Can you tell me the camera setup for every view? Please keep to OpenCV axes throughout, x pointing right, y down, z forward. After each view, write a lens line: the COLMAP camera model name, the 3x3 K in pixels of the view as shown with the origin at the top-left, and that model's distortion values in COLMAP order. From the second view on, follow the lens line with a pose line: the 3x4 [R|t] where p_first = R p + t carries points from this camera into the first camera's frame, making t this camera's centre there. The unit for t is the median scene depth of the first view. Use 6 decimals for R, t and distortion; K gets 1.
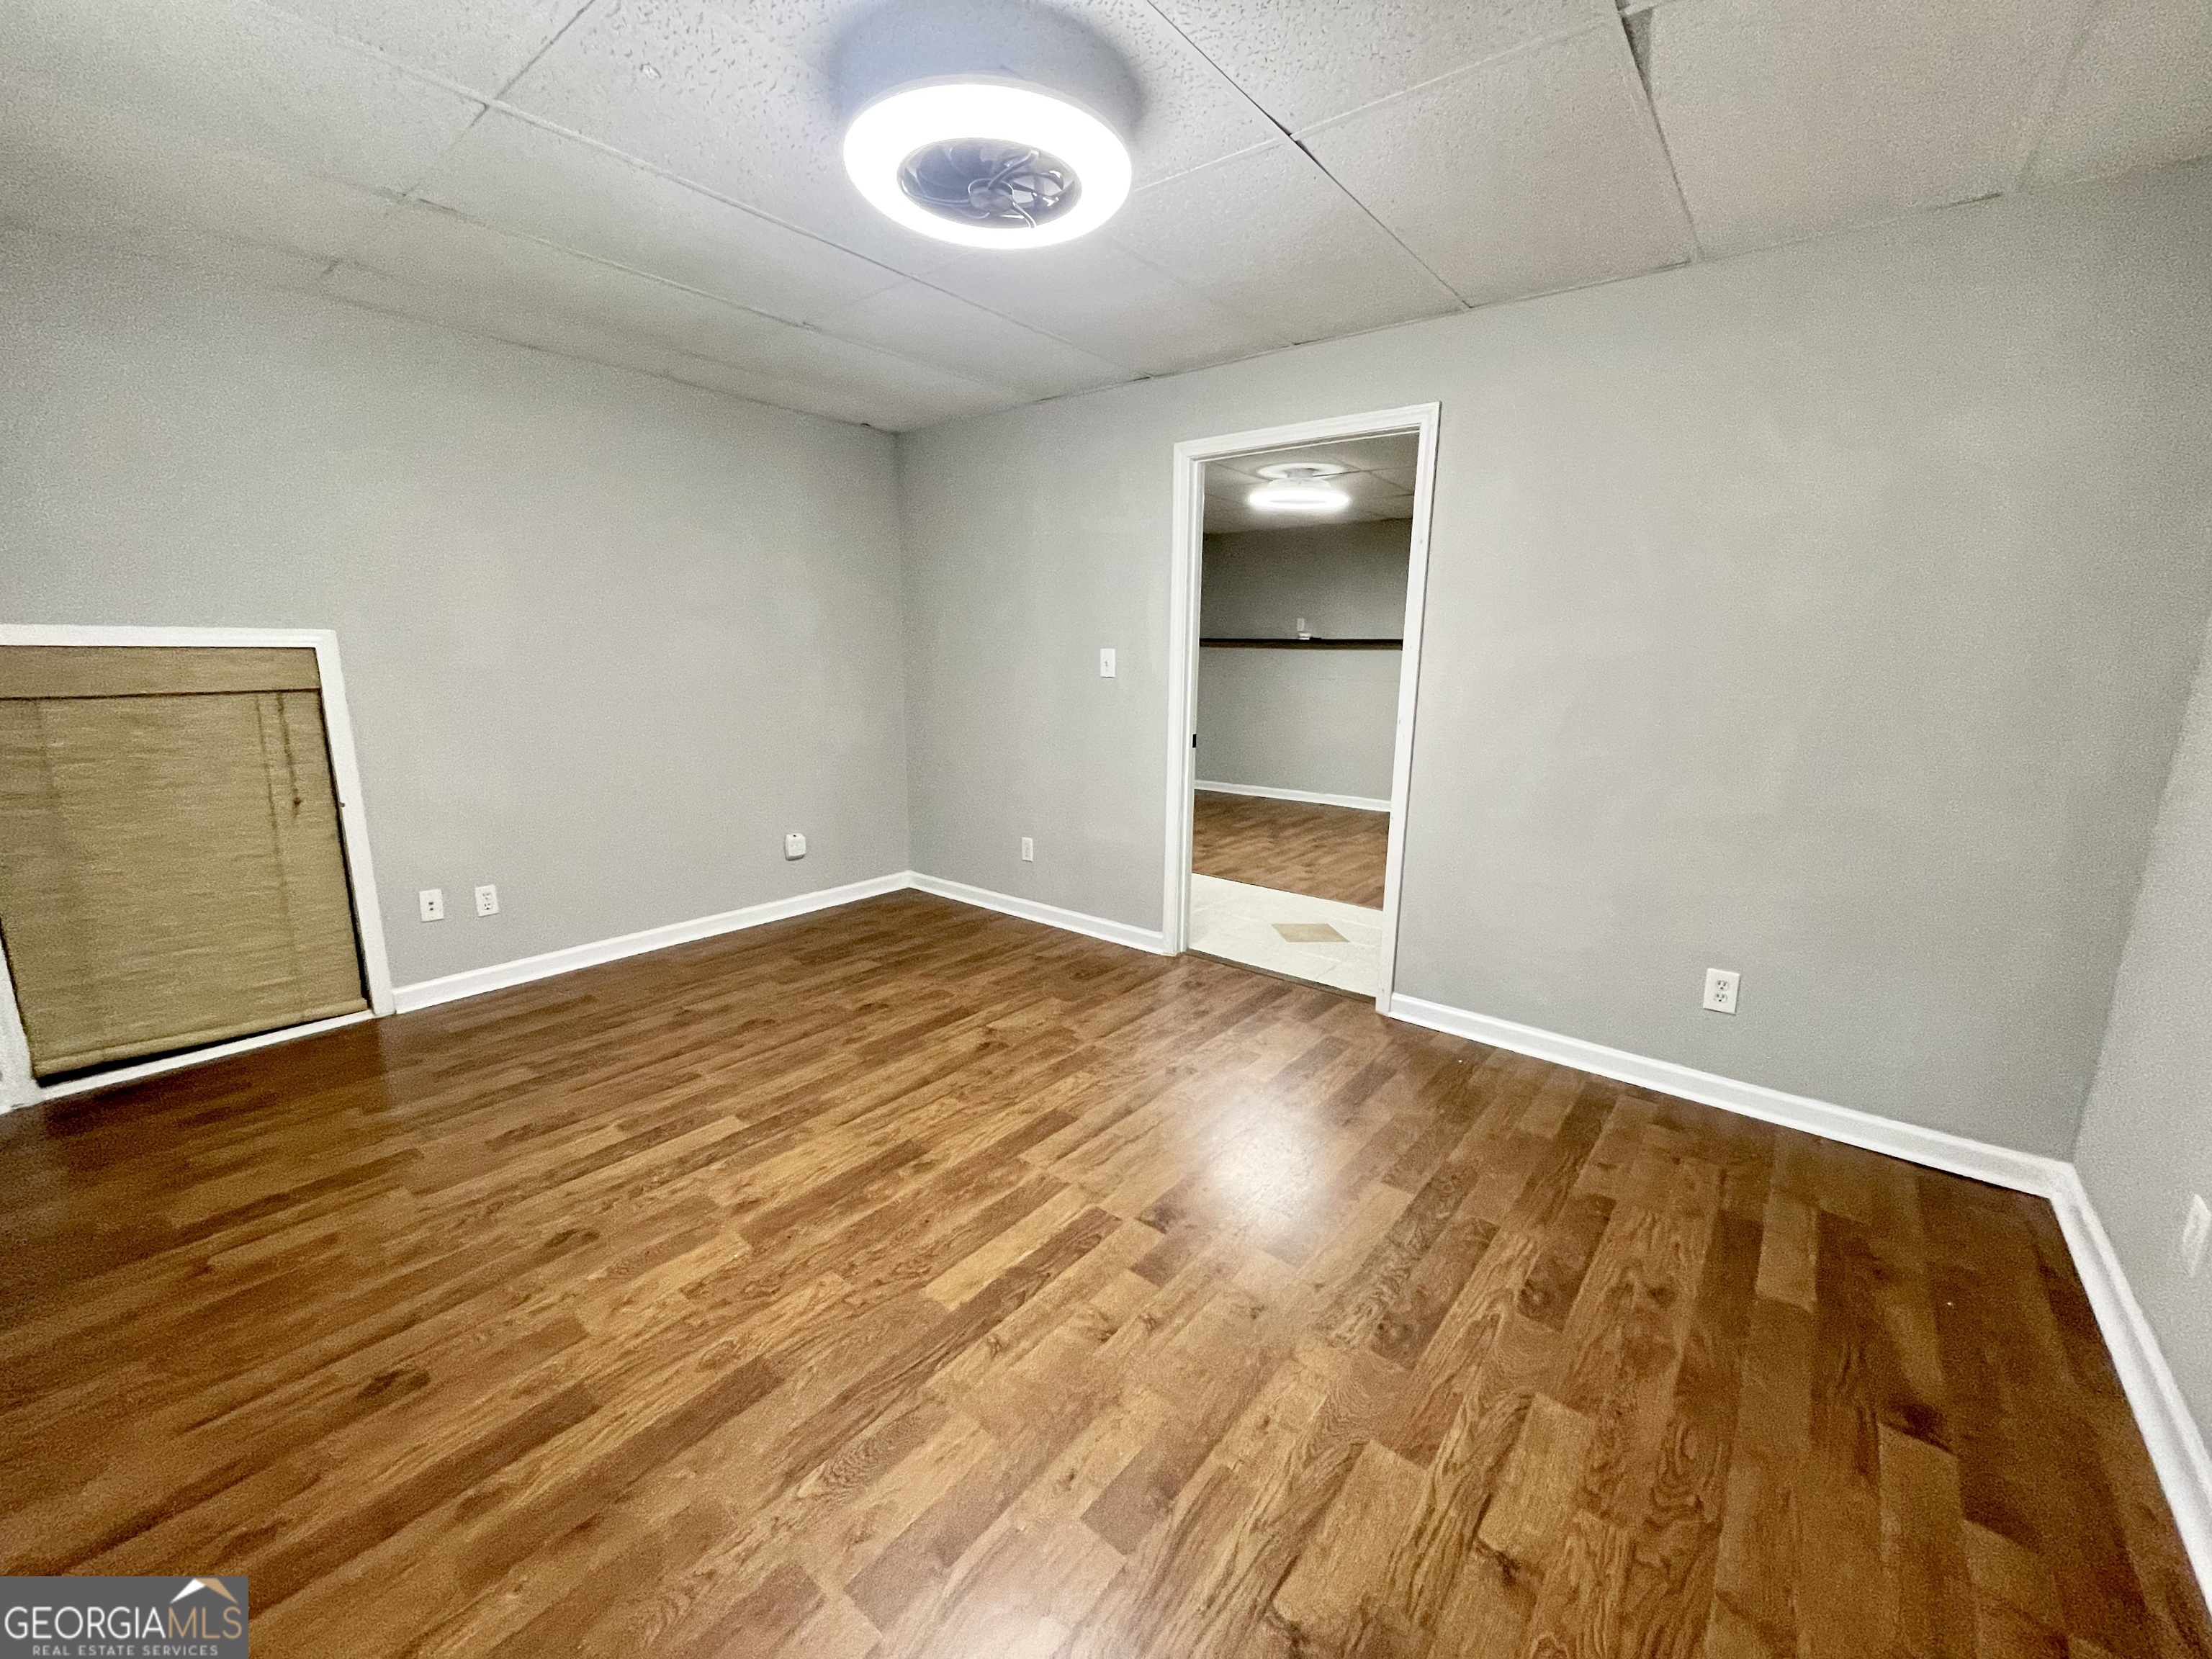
lens RADIAL K [[892.3, 0, 1105.0], [0, 892.3, 823.0], [0, 0, 1]] dist [-0.001850, -0.000316]
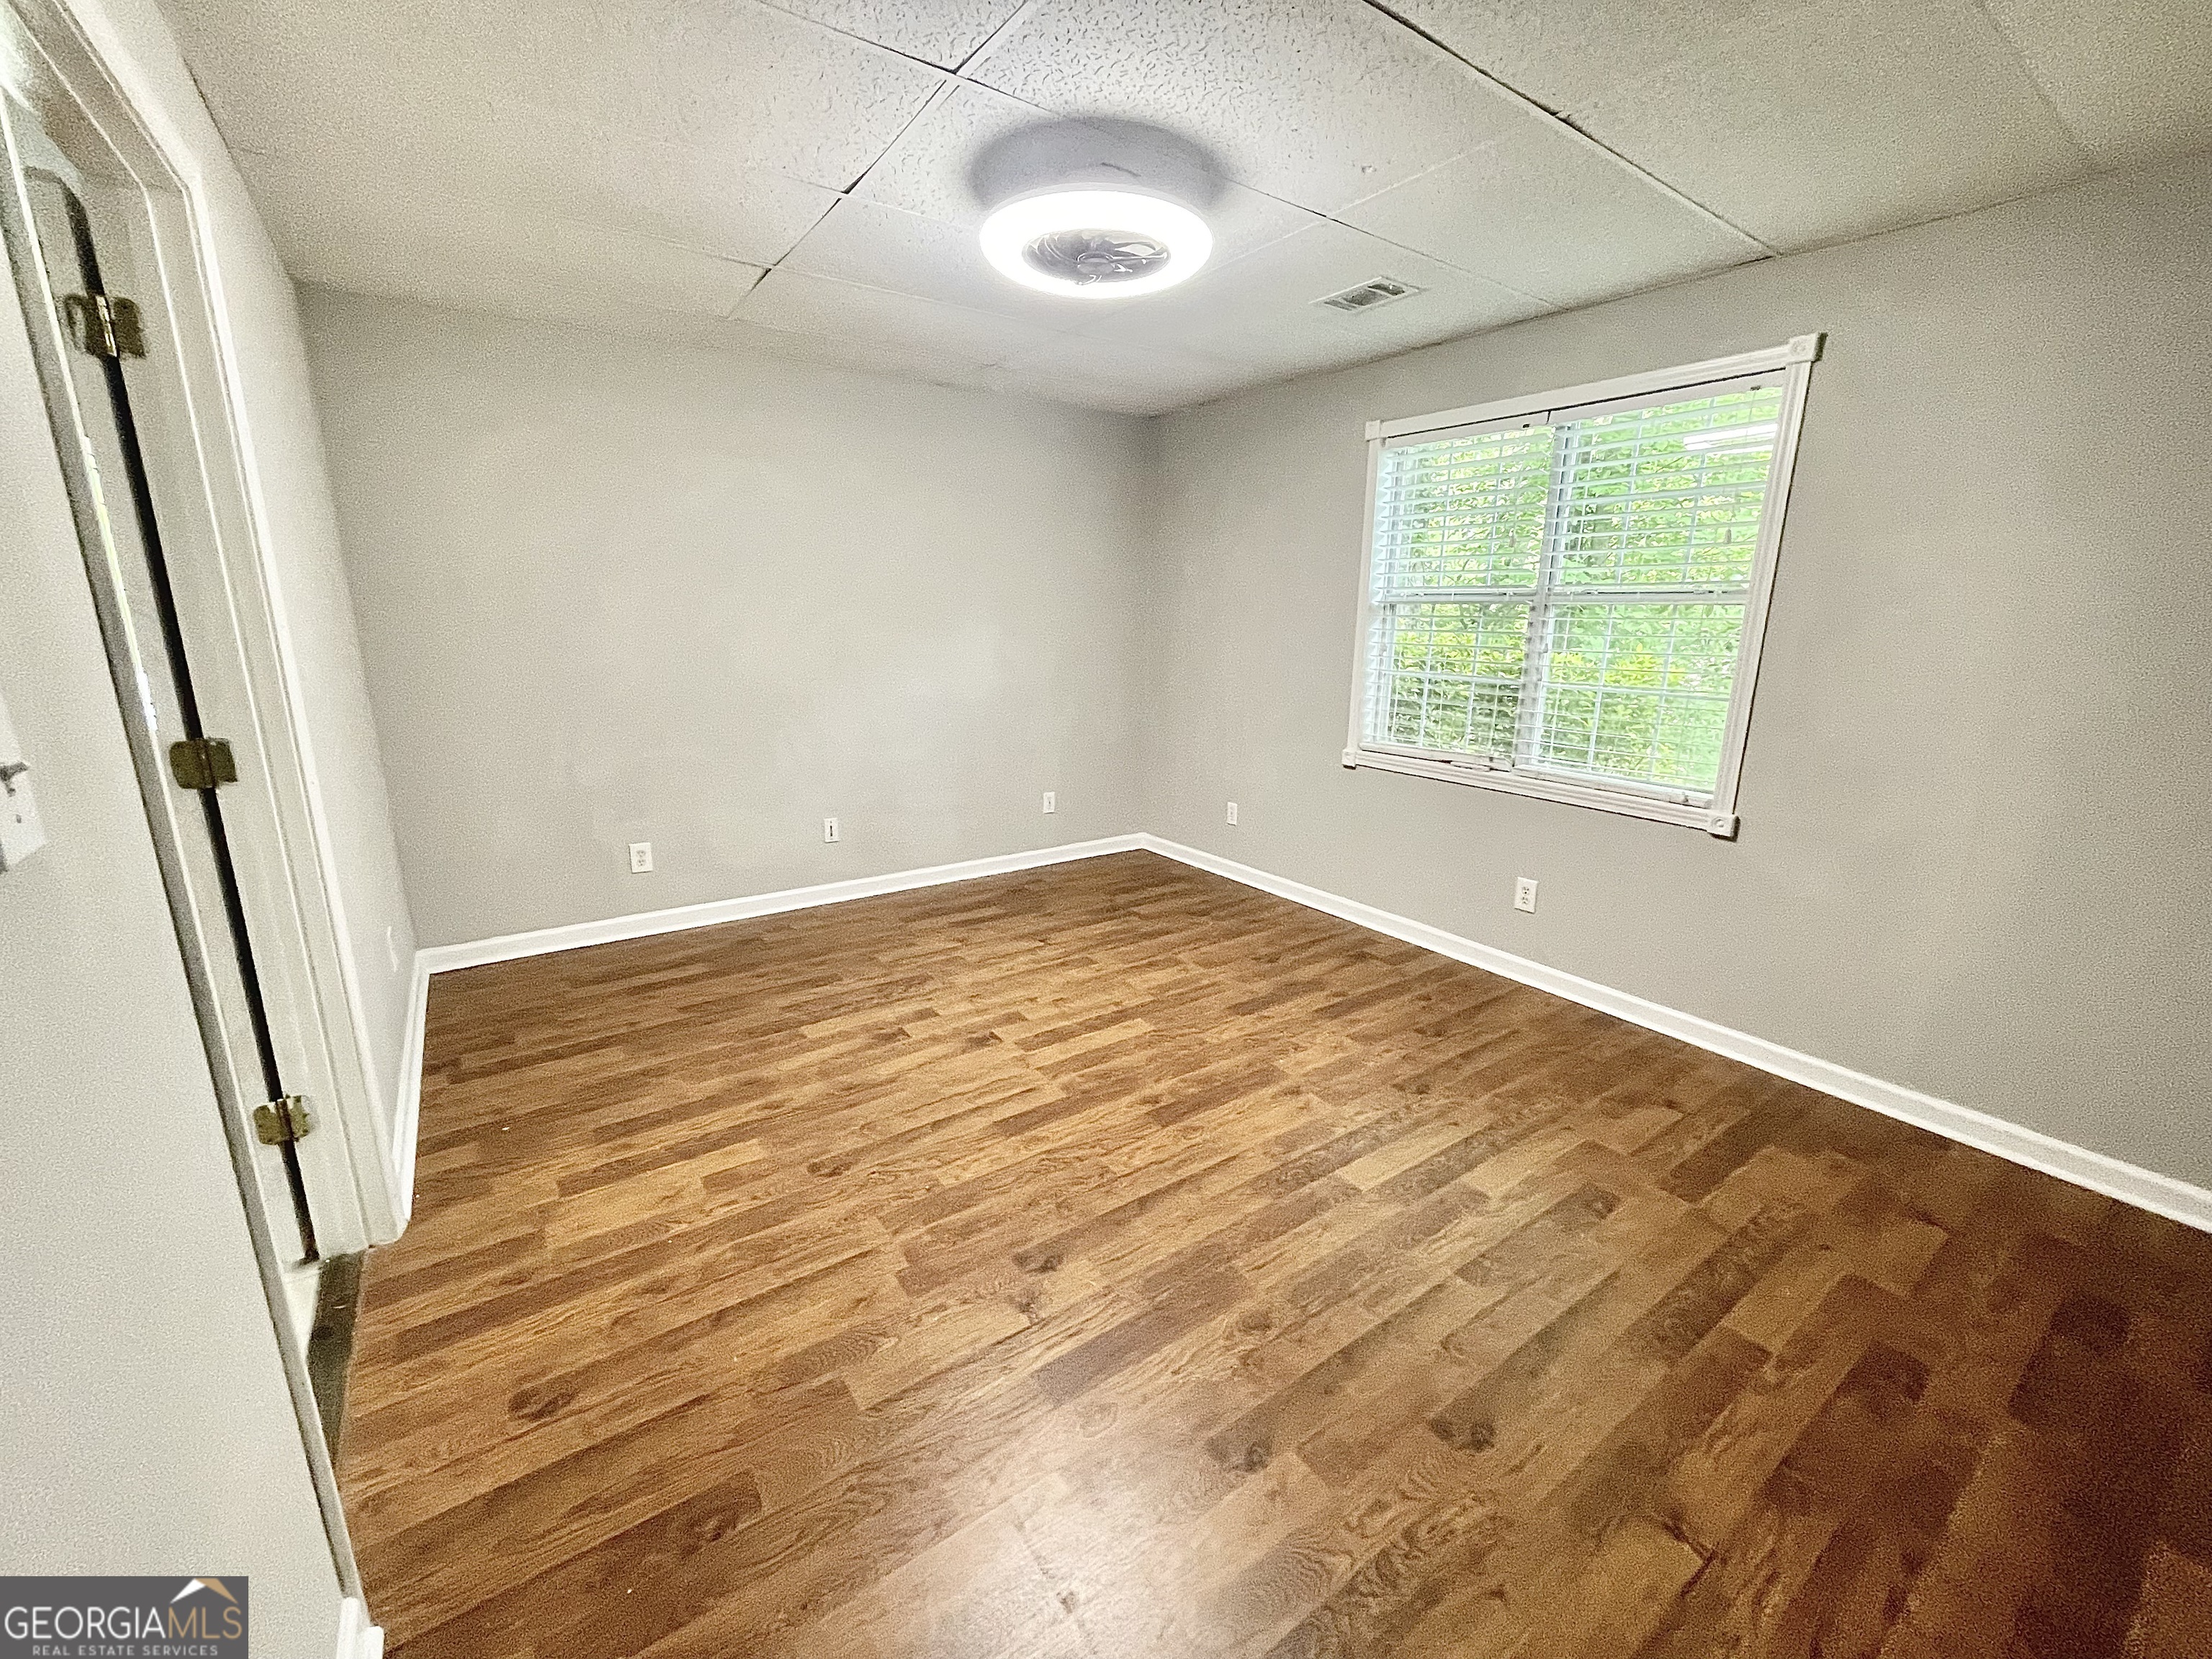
lens RADIAL K [[892.3, 0, 1105.0], [0, 892.3, 823.0], [0, 0, 1]] dist [-0.001850, -0.000316]
pose [[-0.961865, -0.087110, 0.259285, -0.393518], [0.029865, 0.908819, 0.416120, -0.386128], [-0.271891, 0.407994, -0.871560, 1.784663]]
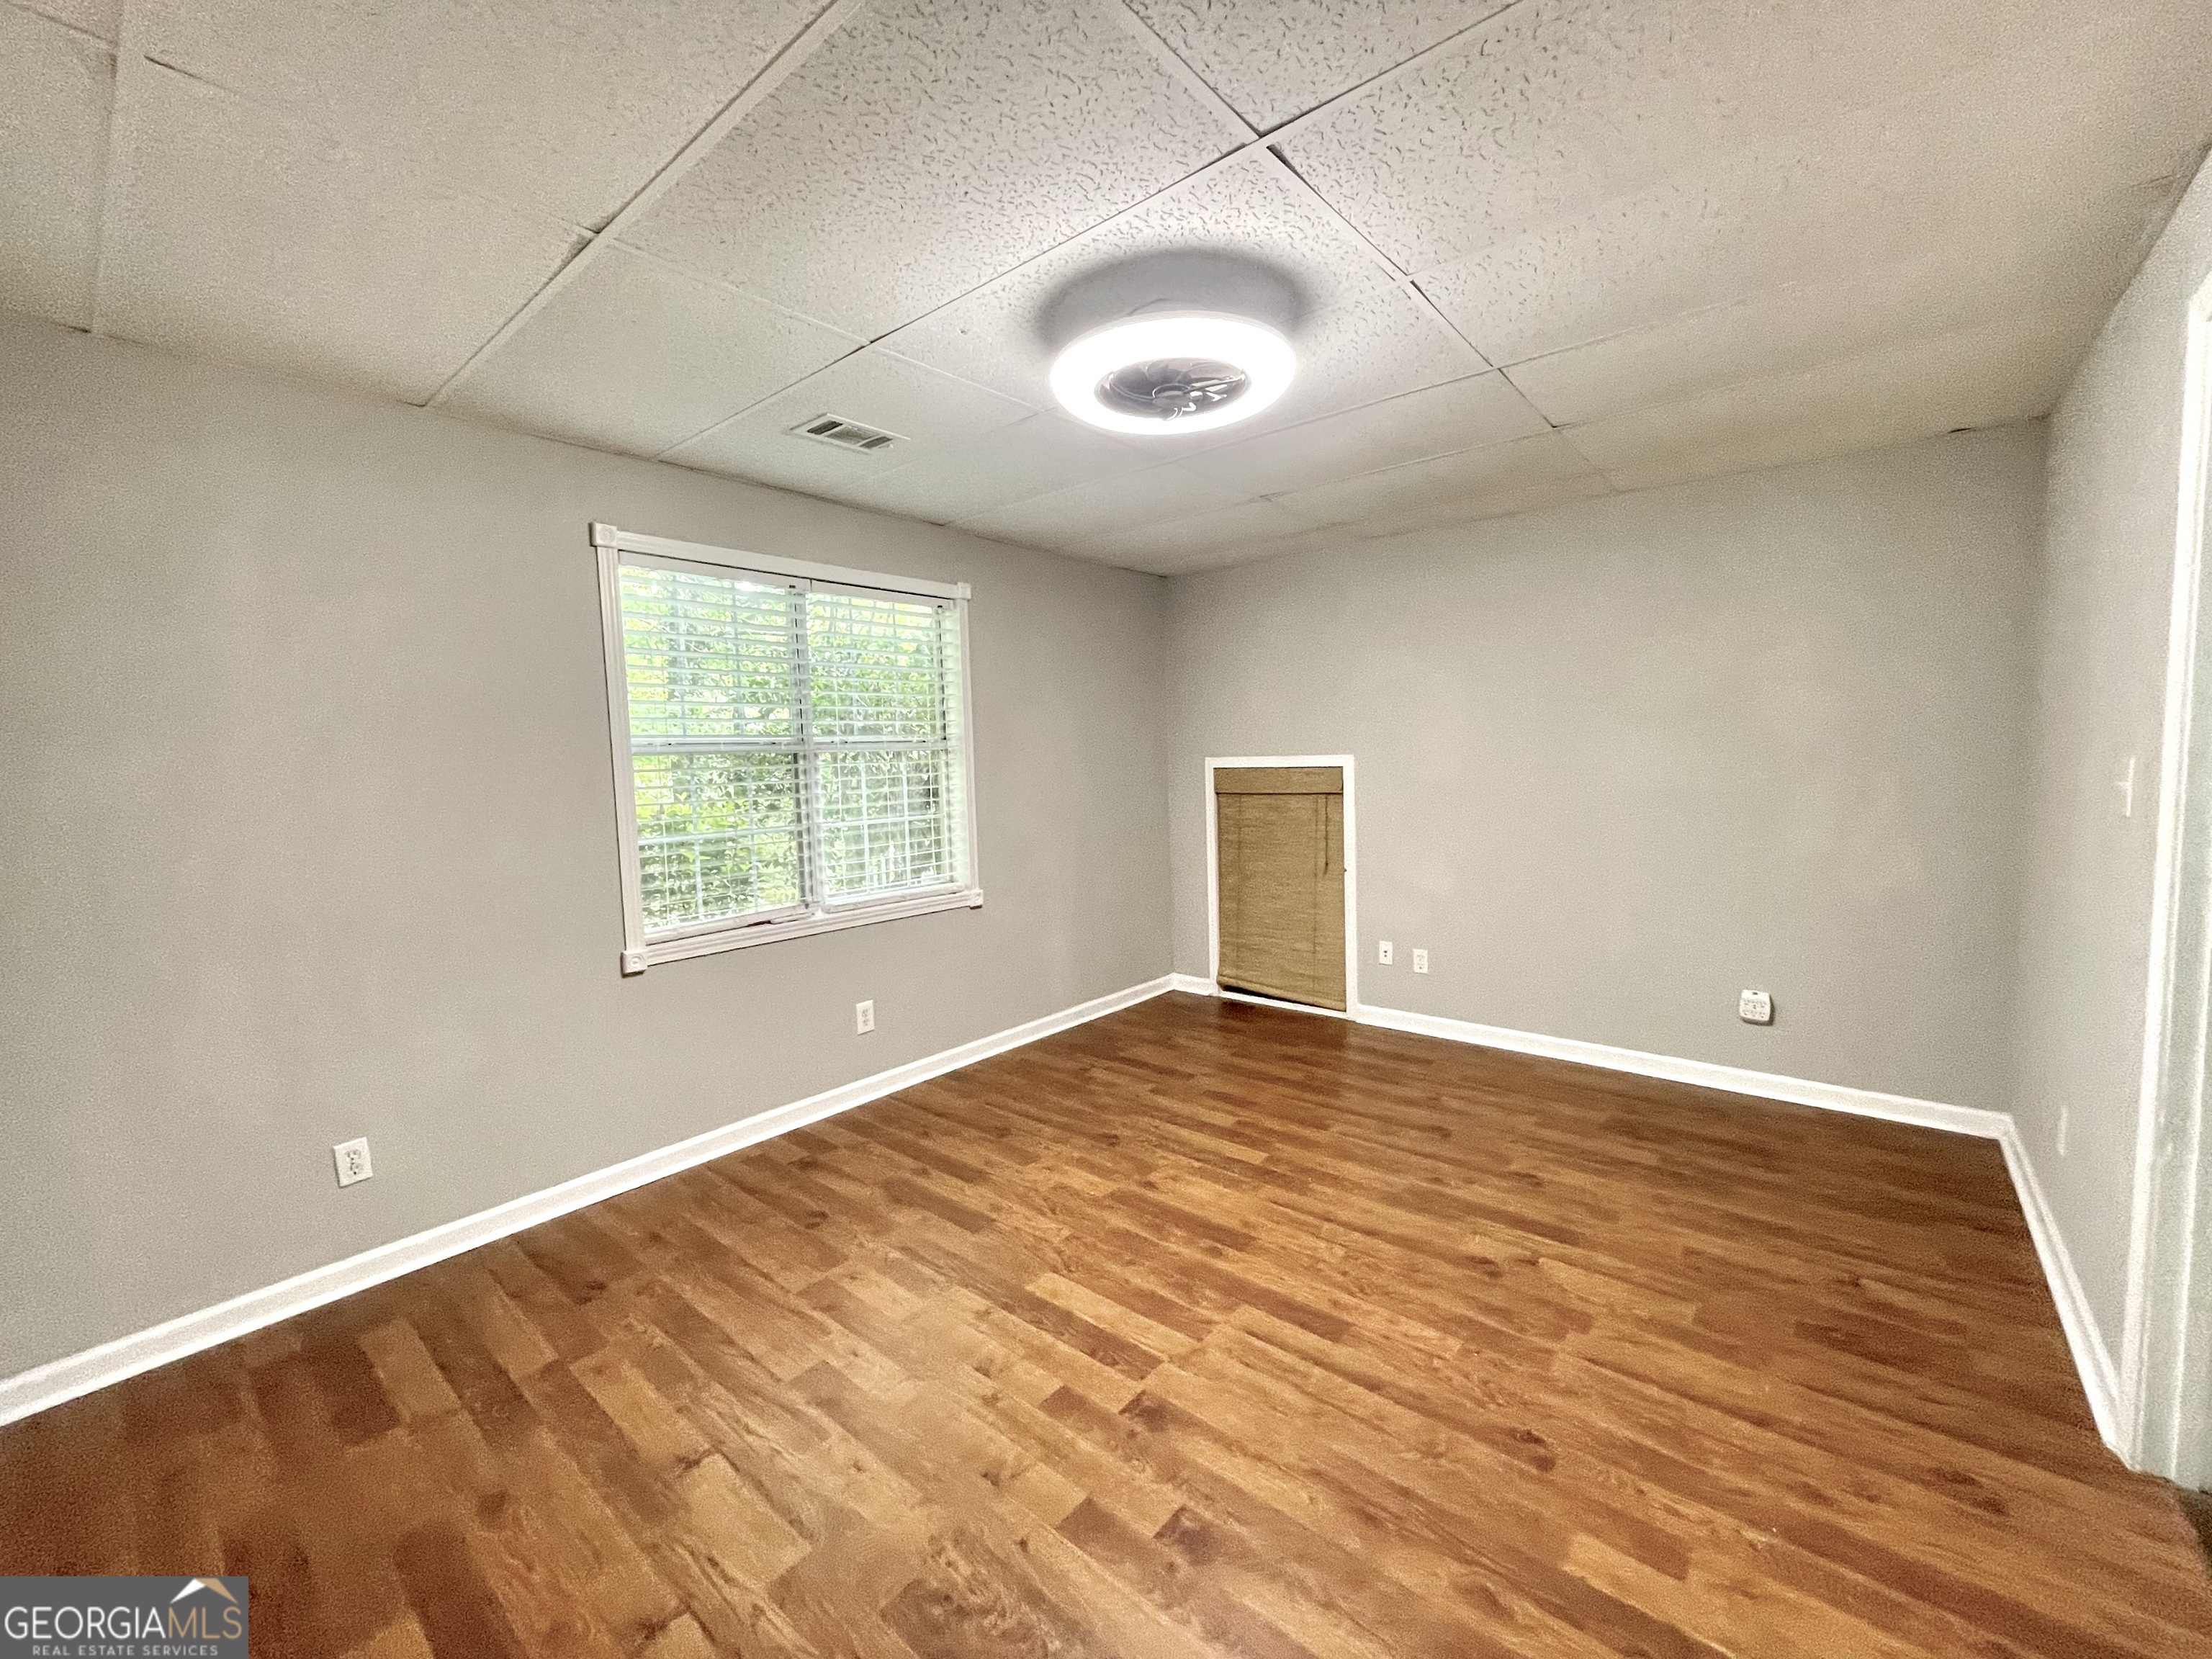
lens RADIAL K [[892.3, 0, 1105.0], [0, 892.3, 823.0], [0, 0, 1]] dist [-0.001850, -0.000316]
pose [[-0.021752, 0.064344, -0.997691, 0.805342], [-0.169131, 0.983306, 0.067104, -0.164452], [0.985353, 0.170200, -0.010506, 0.765507]]
